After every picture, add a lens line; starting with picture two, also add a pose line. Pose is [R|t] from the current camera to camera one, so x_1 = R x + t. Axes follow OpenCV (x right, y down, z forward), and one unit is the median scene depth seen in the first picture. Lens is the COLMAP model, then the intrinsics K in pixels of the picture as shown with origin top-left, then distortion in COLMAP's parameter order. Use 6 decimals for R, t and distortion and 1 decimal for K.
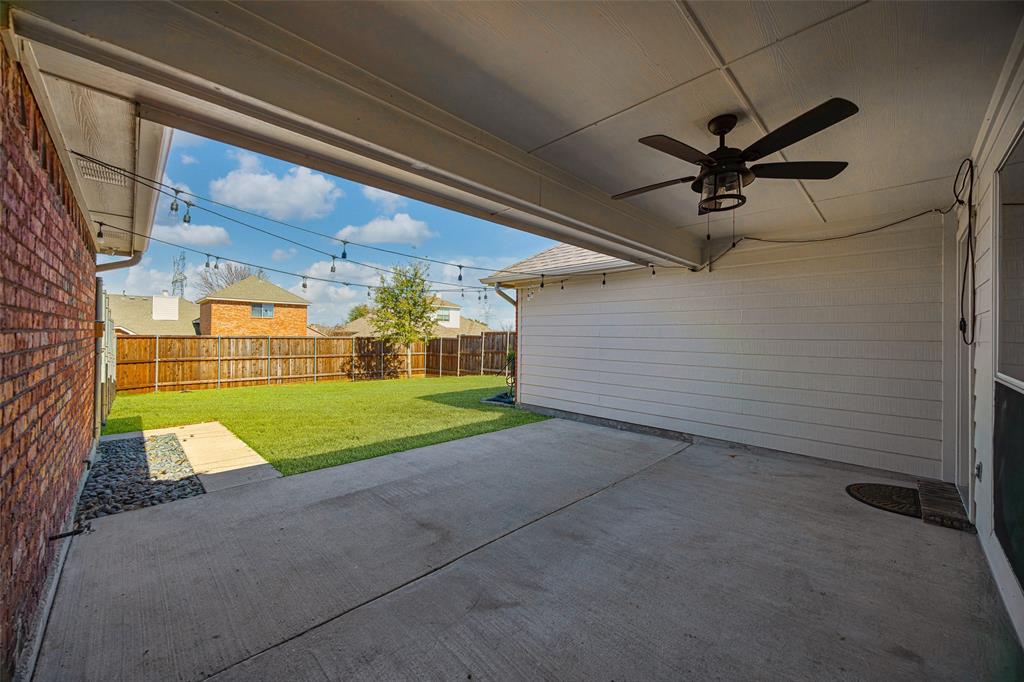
lens RADIAL K [[391.2, 0, 510.1], [0, 391.2, 341.3], [0, 0, 1]] dist [0.001041, 0.000201]
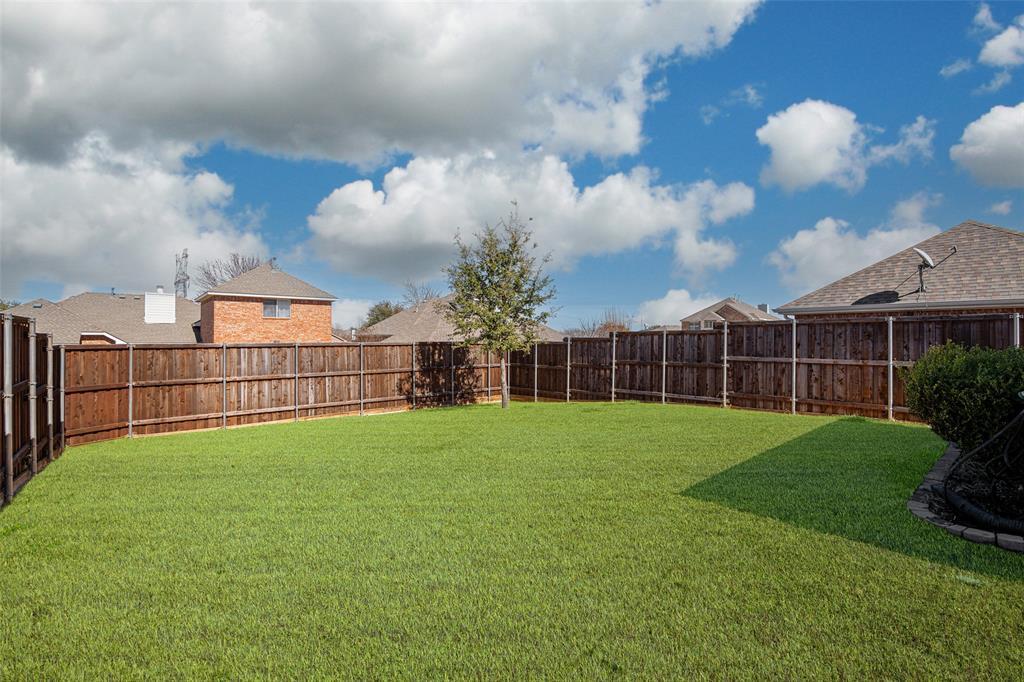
lens RADIAL K [[447.7, 0, 513.8], [0, 447.7, 340.6], [0, 0, 1]] dist [-0.013578, -0.000527]
pose [[0.997995, -0.013169, -0.061911, -0.188449], [0.012798, 0.999898, -0.006390, -0.007386], [0.061989, 0.005585, 0.998061, 0.253820]]
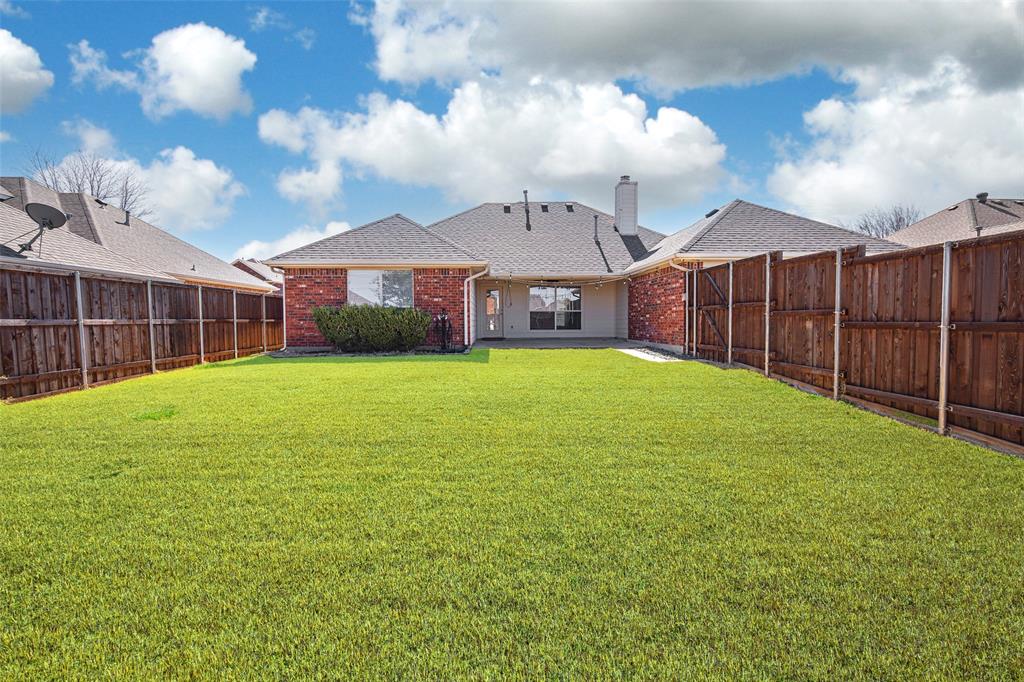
lens RADIAL K [[391.2, 0, 512.7], [0, 391.2, 334.8], [0, 0, 1]] dist [0.001041, 0.000201]
pose [[-0.731486, -0.040548, 0.680650, -0.544388], [0.001509, 0.998132, 0.061083, 0.011998], [-0.681855, 0.045708, -0.730058, 0.999475]]
